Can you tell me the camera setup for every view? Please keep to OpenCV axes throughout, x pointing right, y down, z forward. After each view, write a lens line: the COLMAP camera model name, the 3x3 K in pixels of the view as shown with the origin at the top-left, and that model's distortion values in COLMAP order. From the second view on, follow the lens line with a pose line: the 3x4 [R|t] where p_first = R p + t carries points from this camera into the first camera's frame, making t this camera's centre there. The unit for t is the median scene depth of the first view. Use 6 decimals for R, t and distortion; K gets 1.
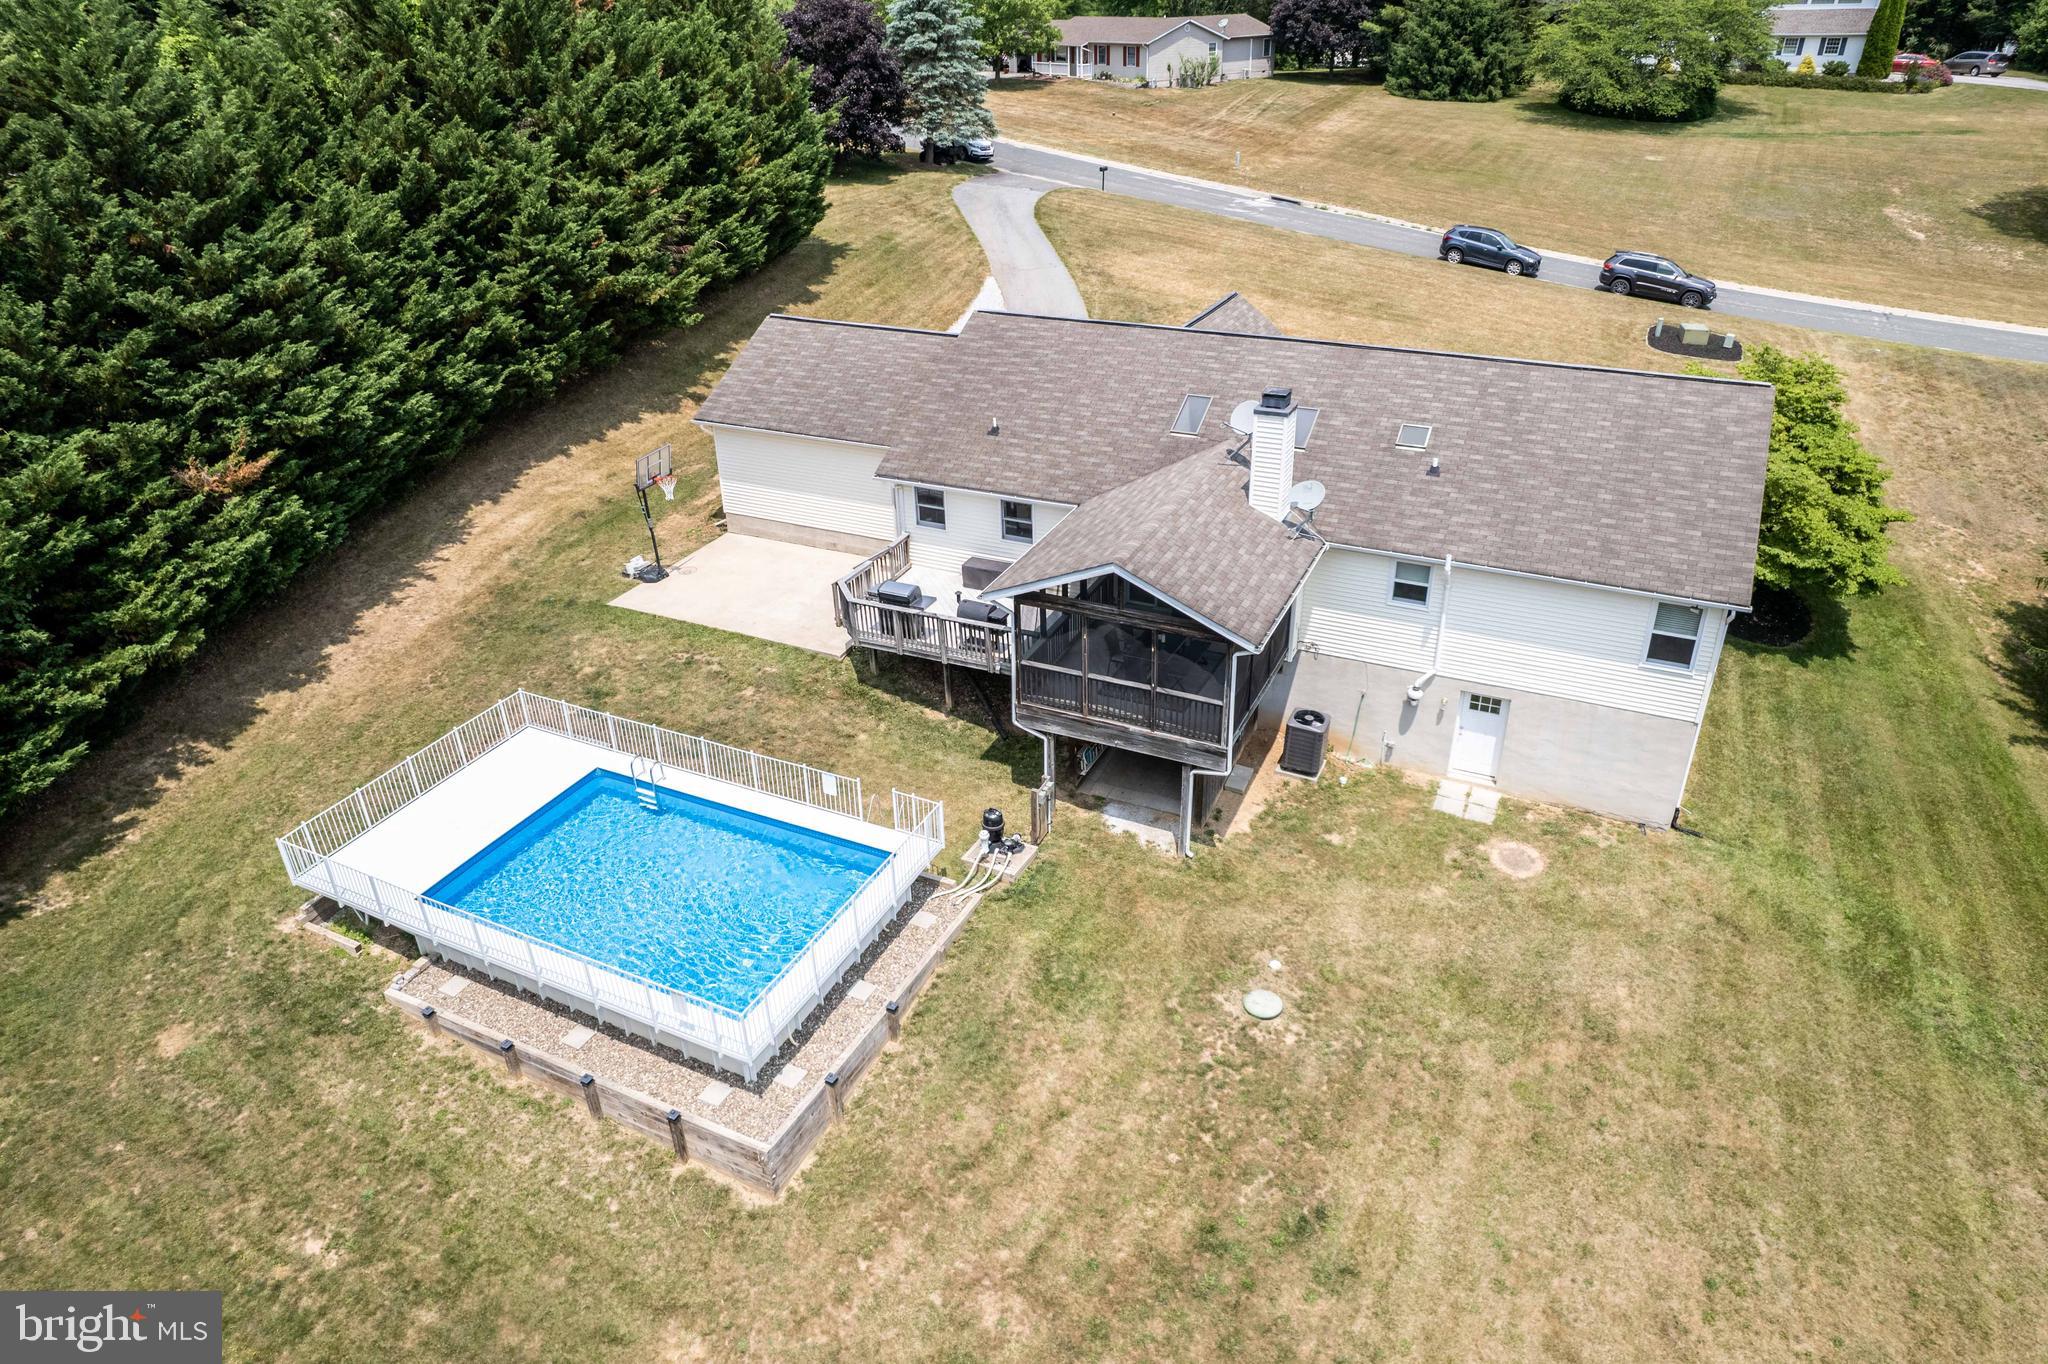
lens RADIAL K [[1250.9, 0, 1025.5], [0, 1250.9, 605.2], [0, 0, 1]] dist [-0.051964, 0.029230]
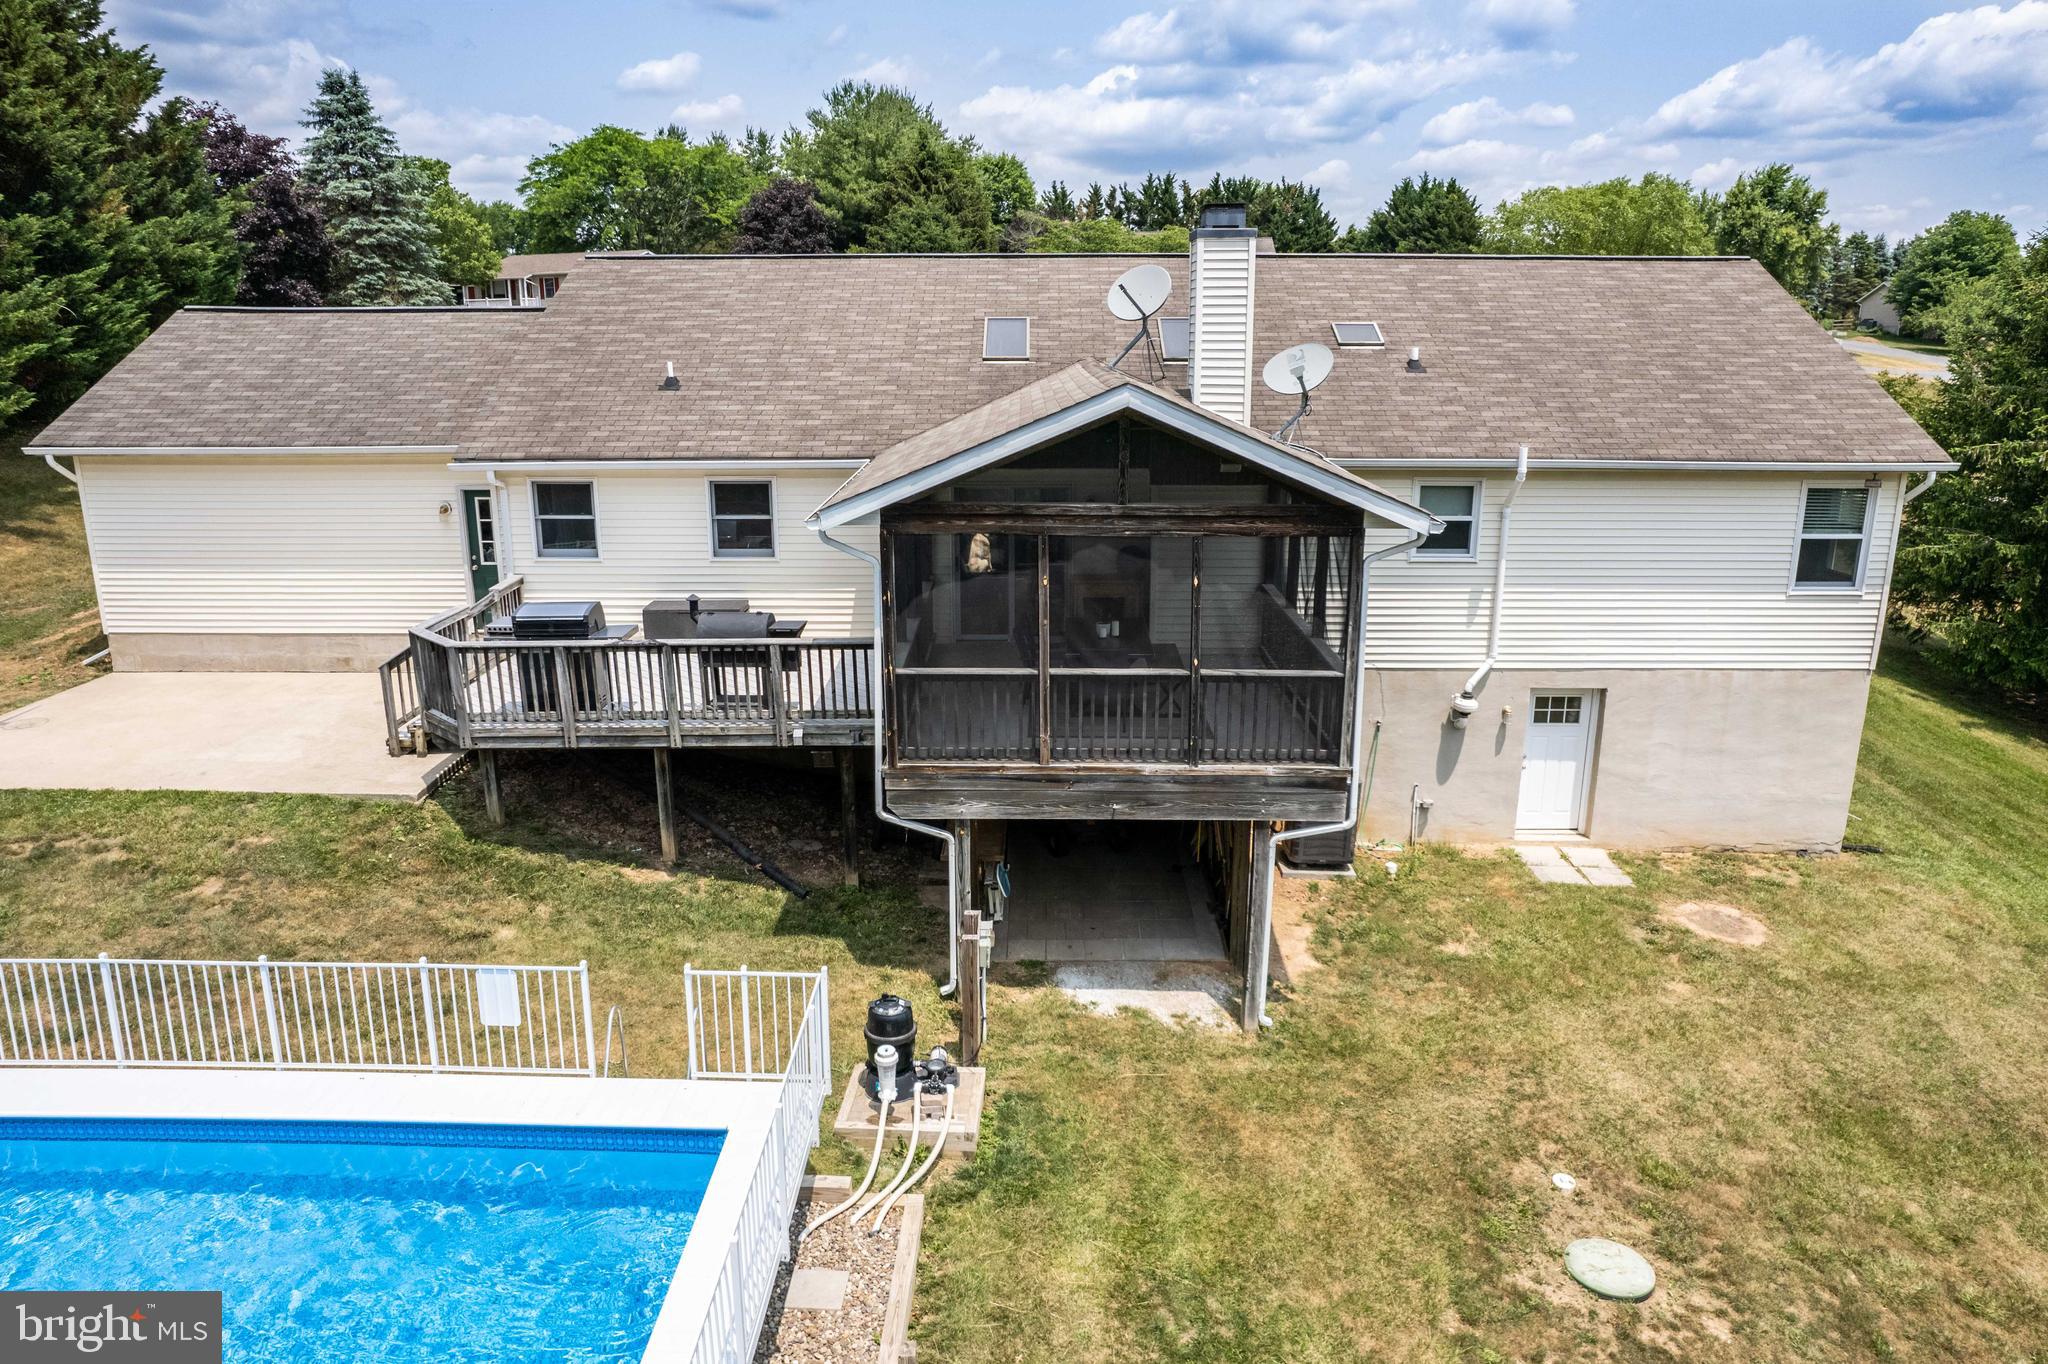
lens RADIAL K [[1326.4, 0, 1022.6], [0, 1326.4, 642.3], [0, 0, 1]] dist [-0.082919, 0.077079]
pose [[0.912753, -0.077874, 0.401020, -0.142594], [0.159366, 0.971760, -0.174025, 0.116276], [-0.376143, 0.222751, 0.899388, 0.477878]]
